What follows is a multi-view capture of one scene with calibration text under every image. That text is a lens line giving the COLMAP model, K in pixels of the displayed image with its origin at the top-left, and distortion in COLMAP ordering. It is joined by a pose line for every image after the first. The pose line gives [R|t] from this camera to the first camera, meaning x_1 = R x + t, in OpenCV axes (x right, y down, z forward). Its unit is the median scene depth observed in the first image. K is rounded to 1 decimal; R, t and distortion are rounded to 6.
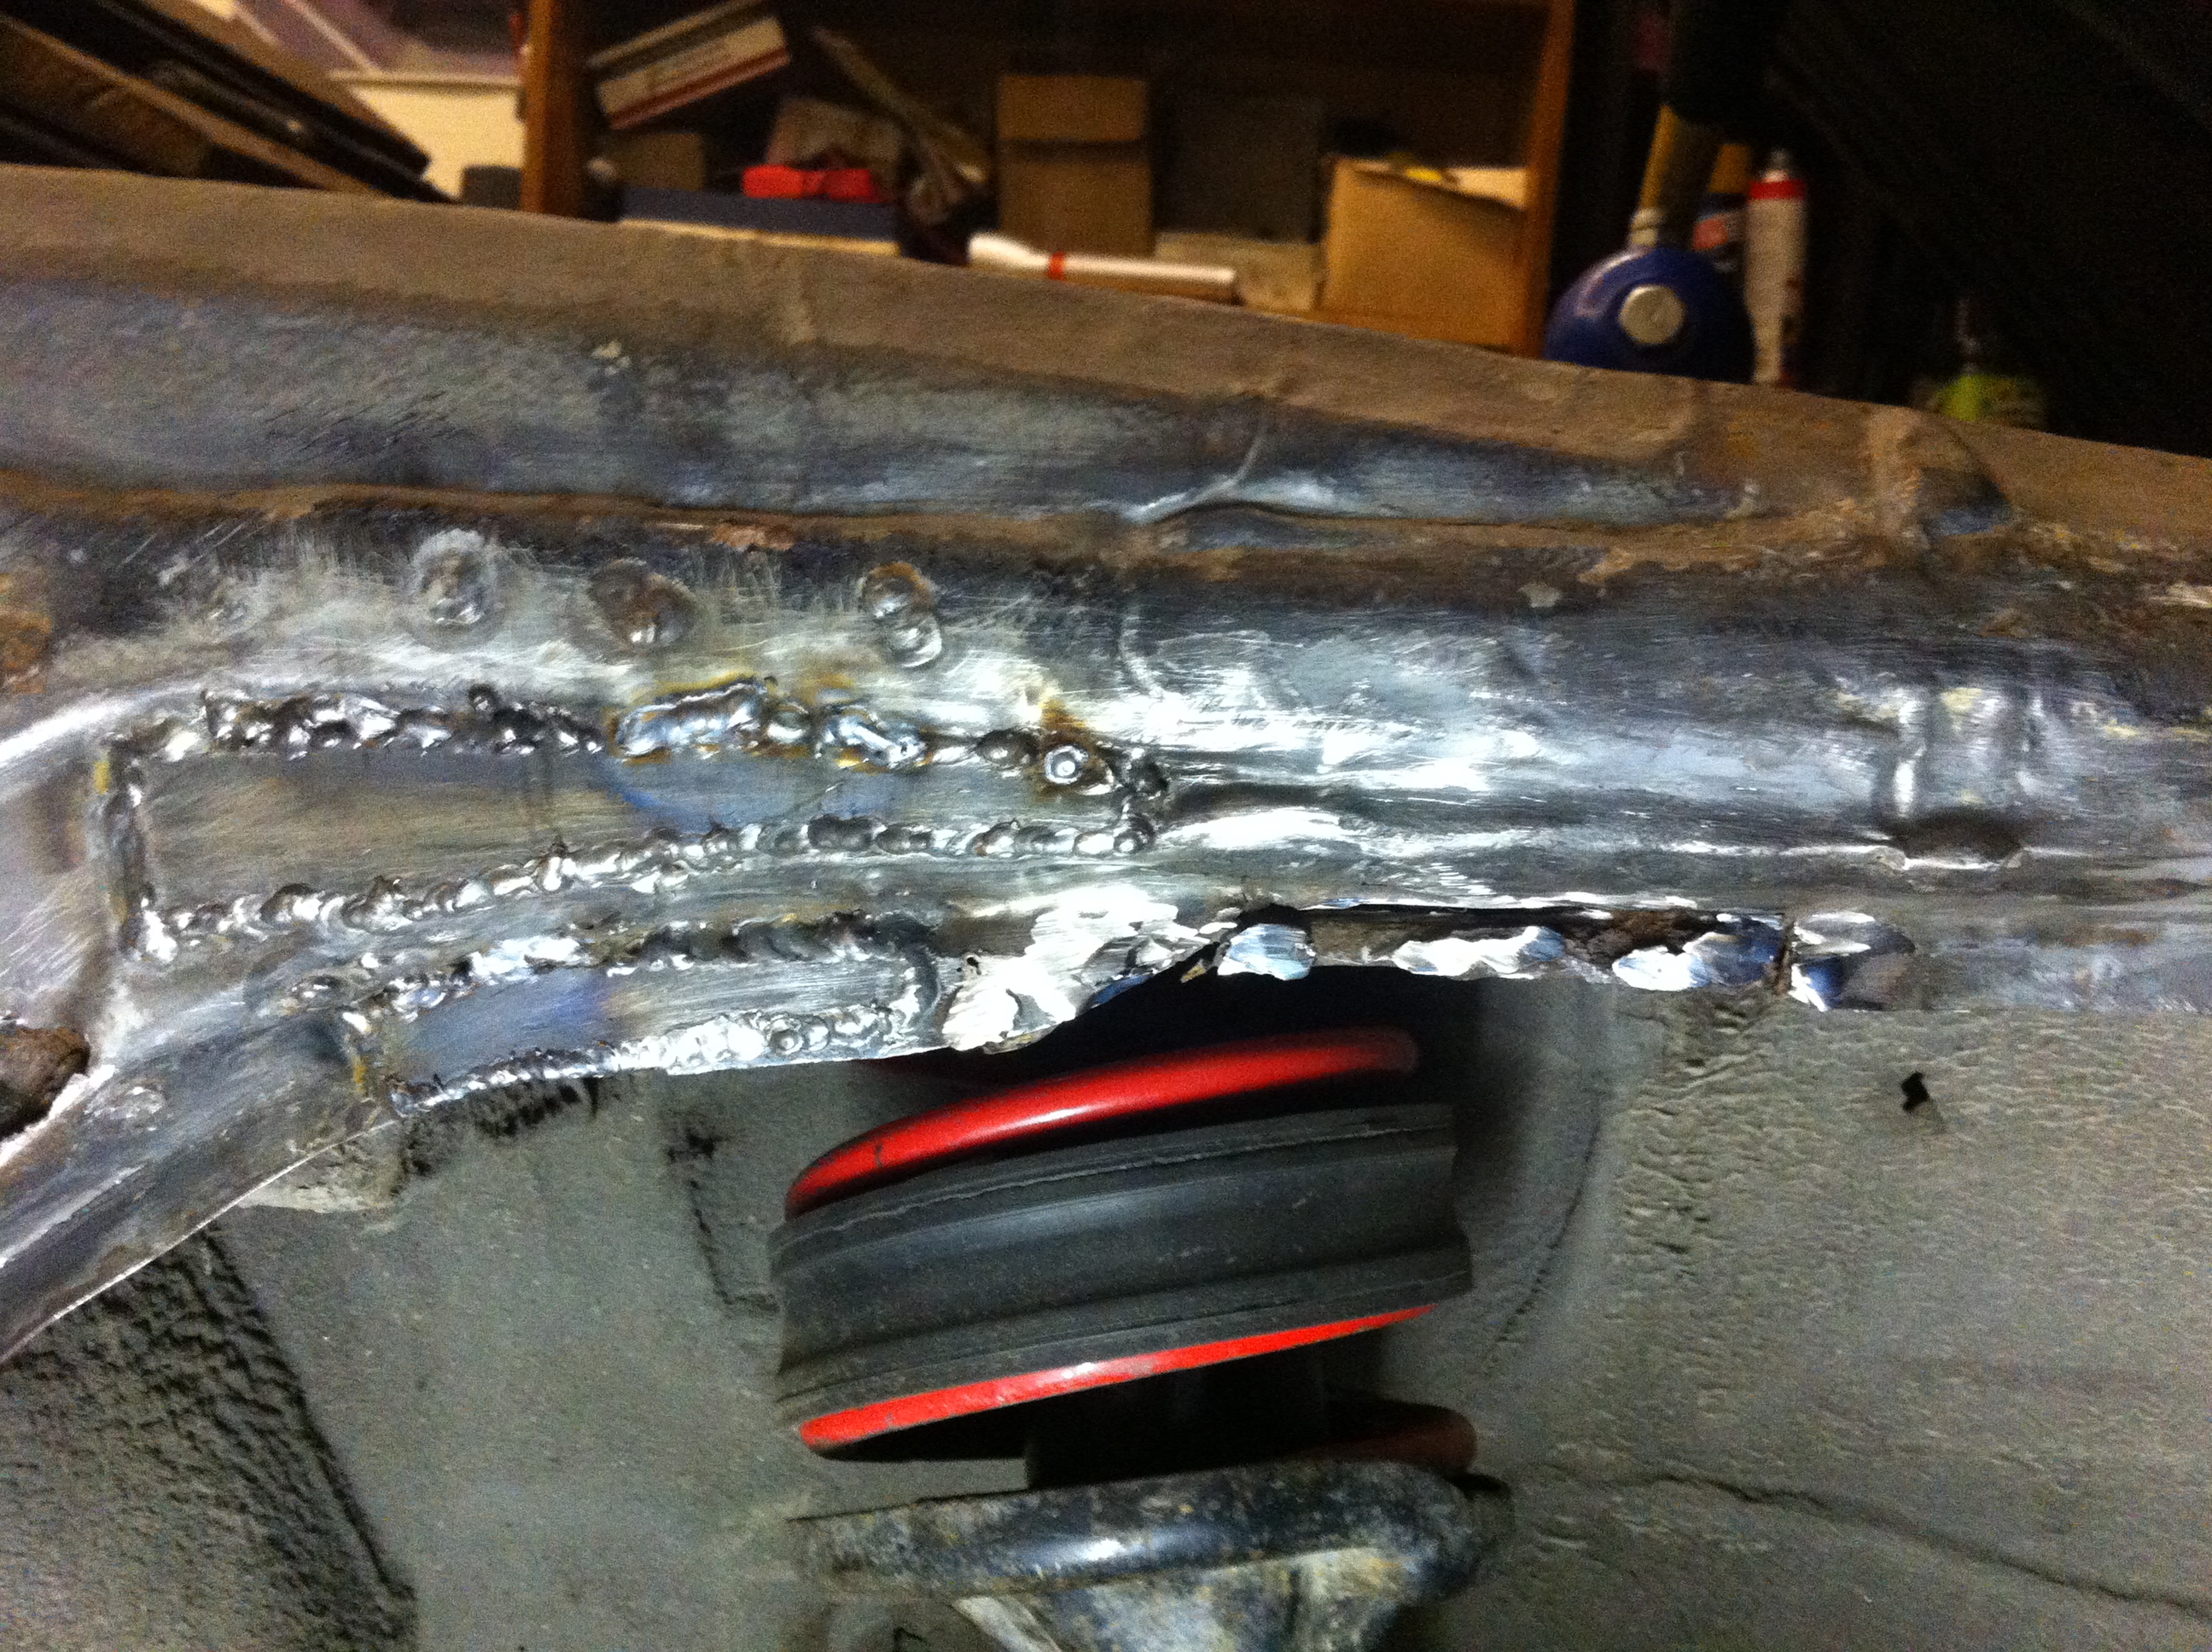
lens RADIAL K [[2074.8, 0, 1110.6], [0, 2074.8, 731.8], [0, 0, 1]] dist [0.057304, -0.278771]
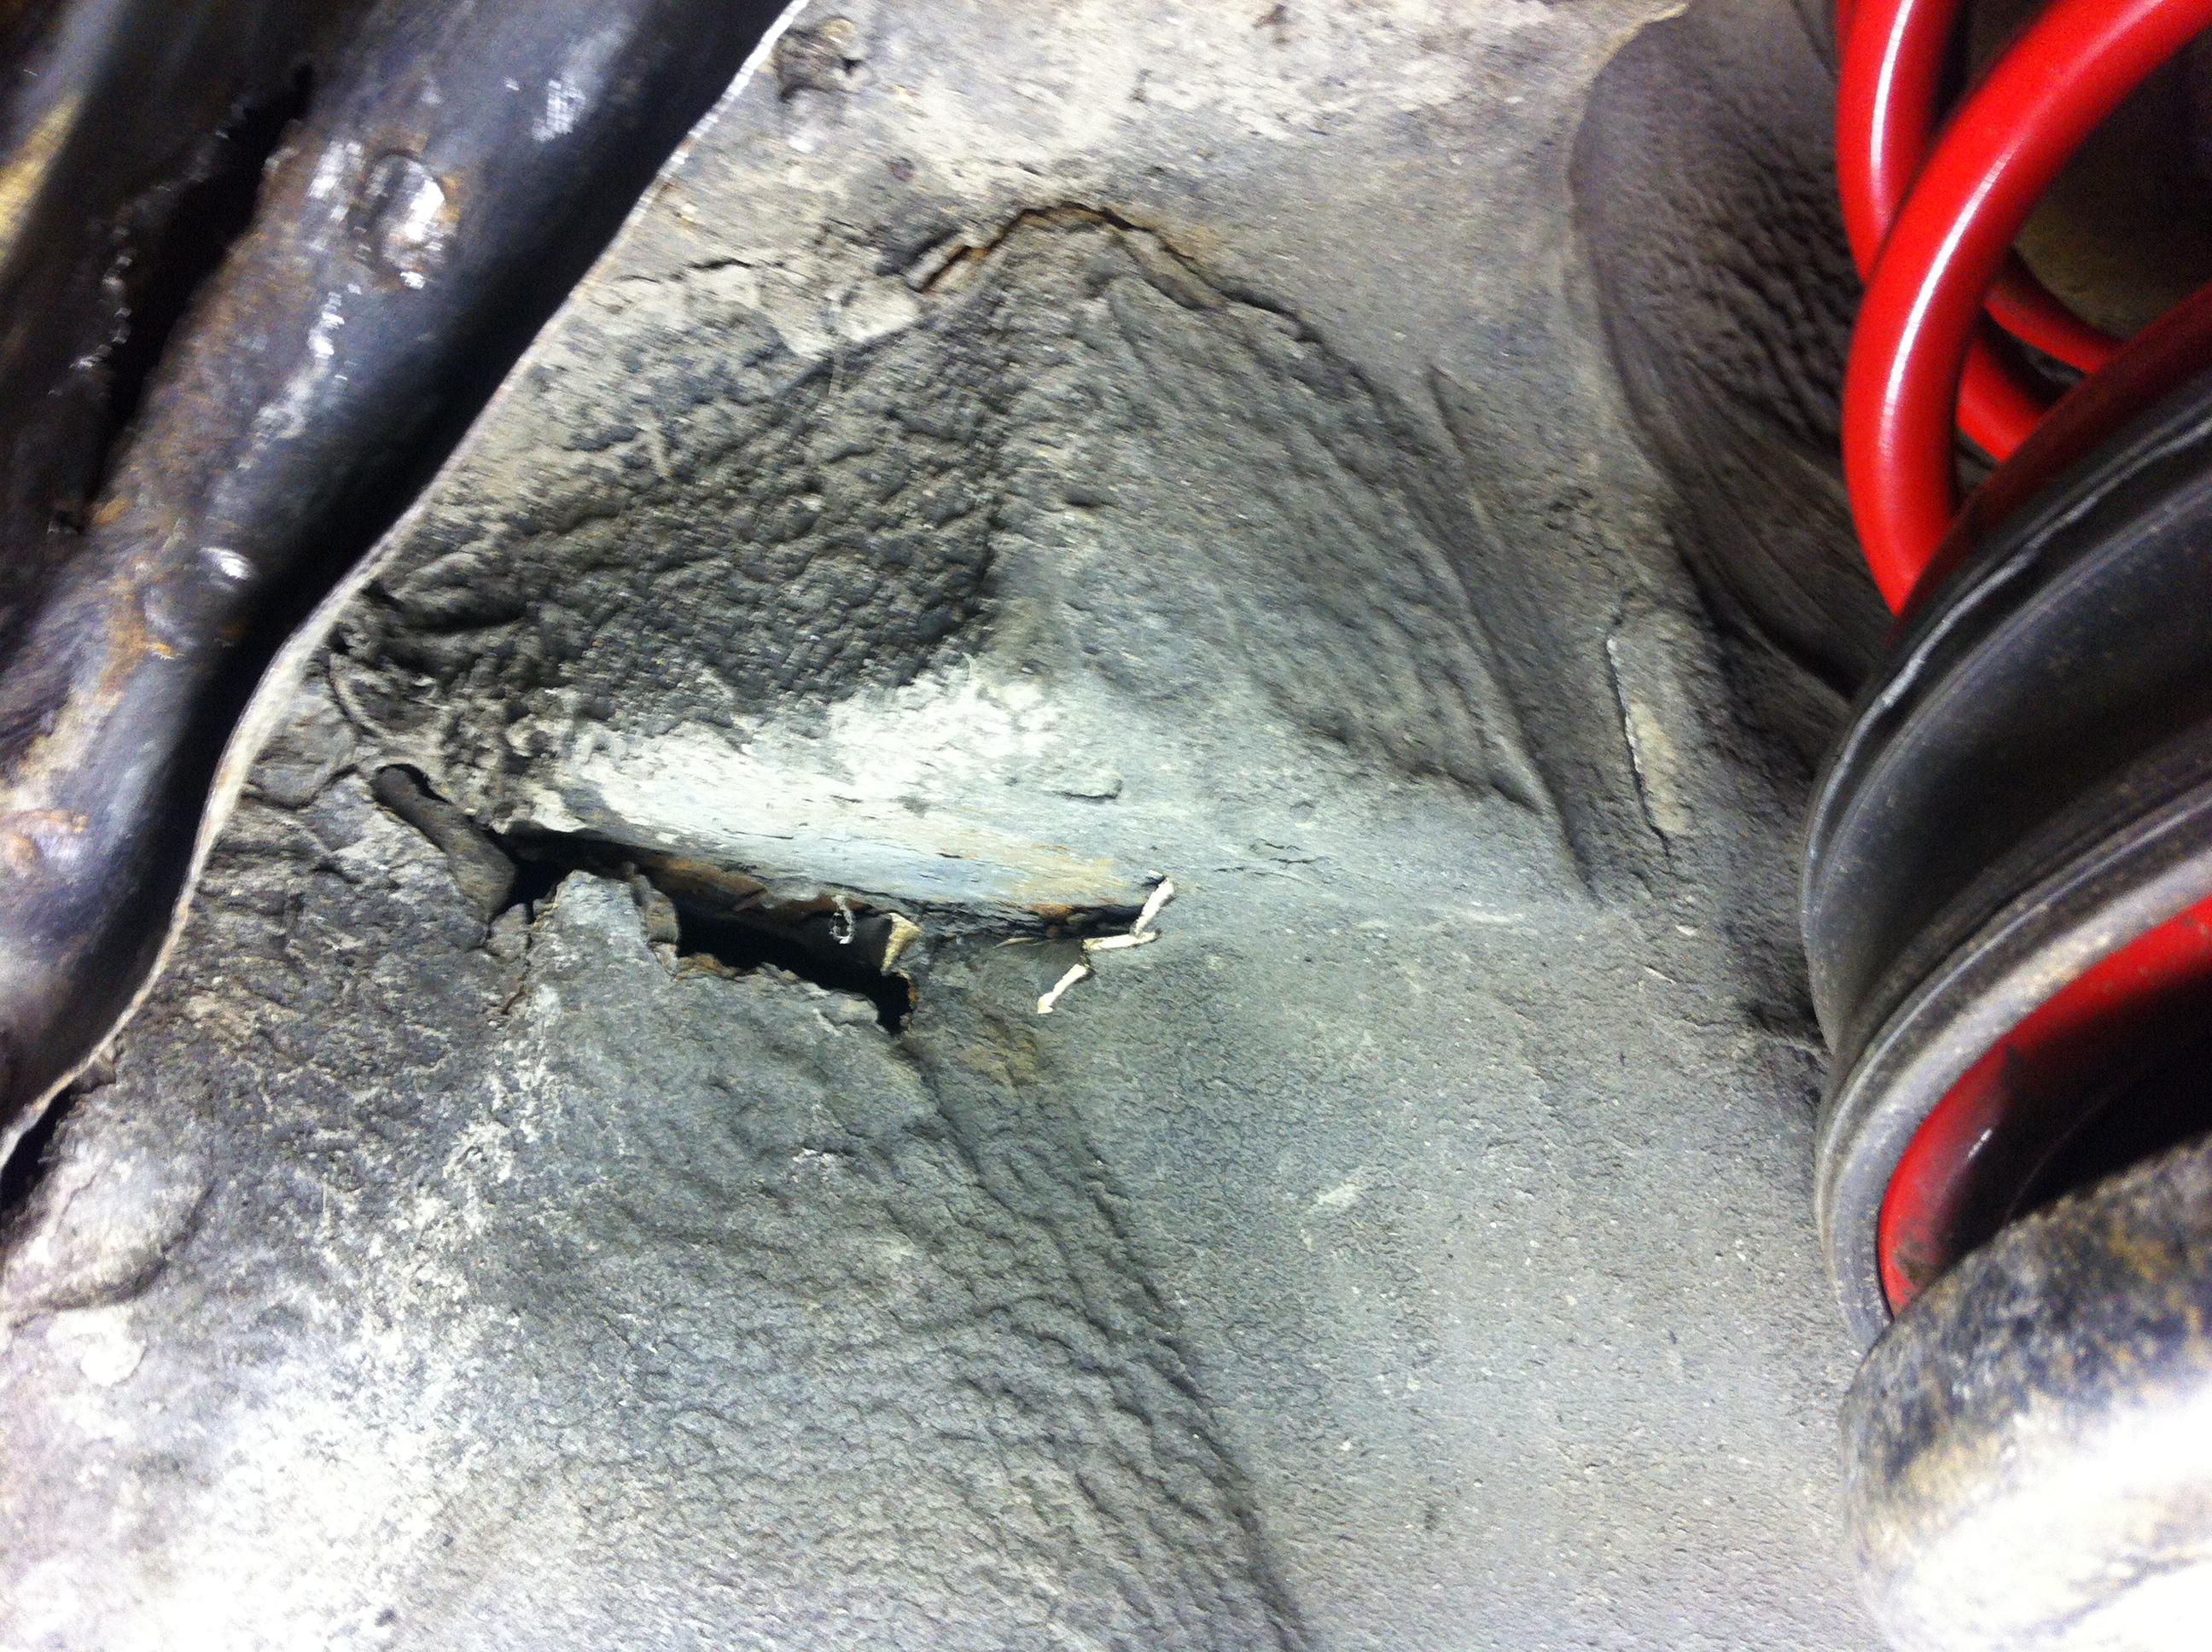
lens RADIAL K [[2124.1, 0, 1105.2], [0, 2124.1, 752.7], [0, 0, 1]] dist [0.039859, -0.196012]
pose [[0.789247, -0.138578, -0.598235, -0.001644], [-0.038197, 0.961239, -0.273059, 0.502840], [0.612887, 0.238362, 0.753361, 0.763051]]
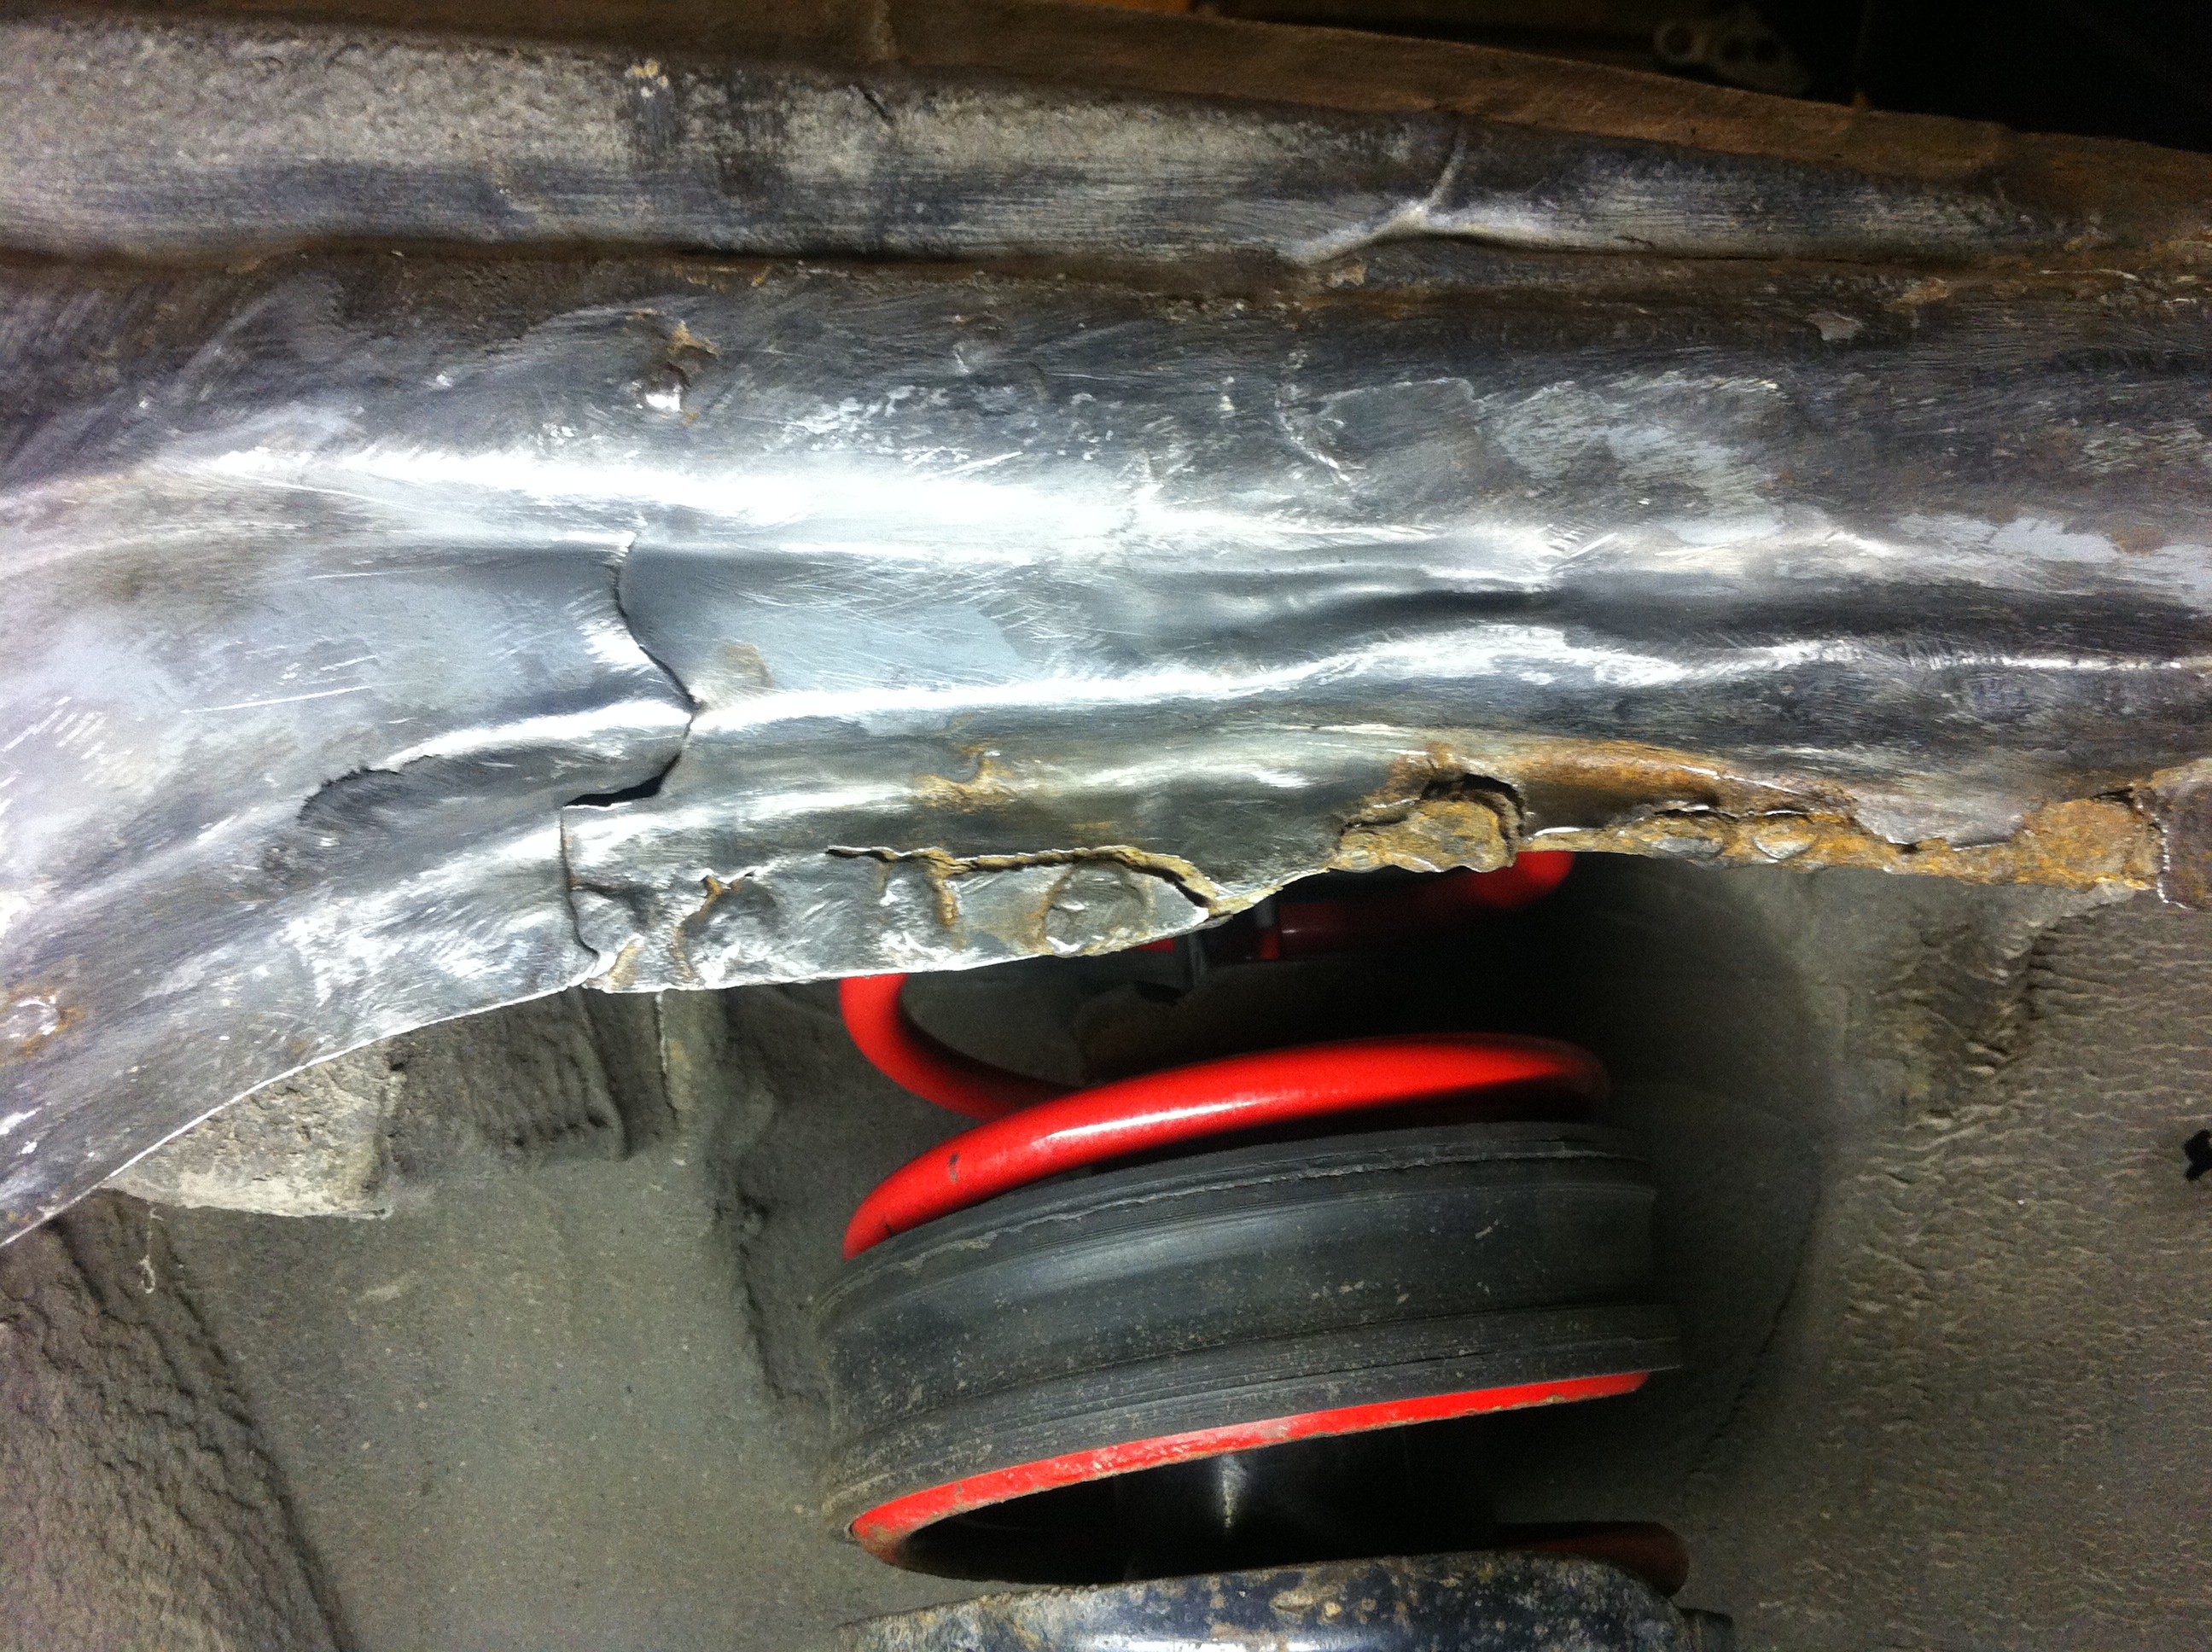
lens RADIAL K [[2124.1, 0, 1105.2], [0, 2124.1, 752.7], [0, 0, 1]] dist [0.039859, -0.196012]
pose [[0.998617, 0.013652, -0.050778, -0.016528], [-0.017790, 0.996478, -0.081950, 0.145585], [0.049480, 0.082740, 0.995342, 0.204590]]
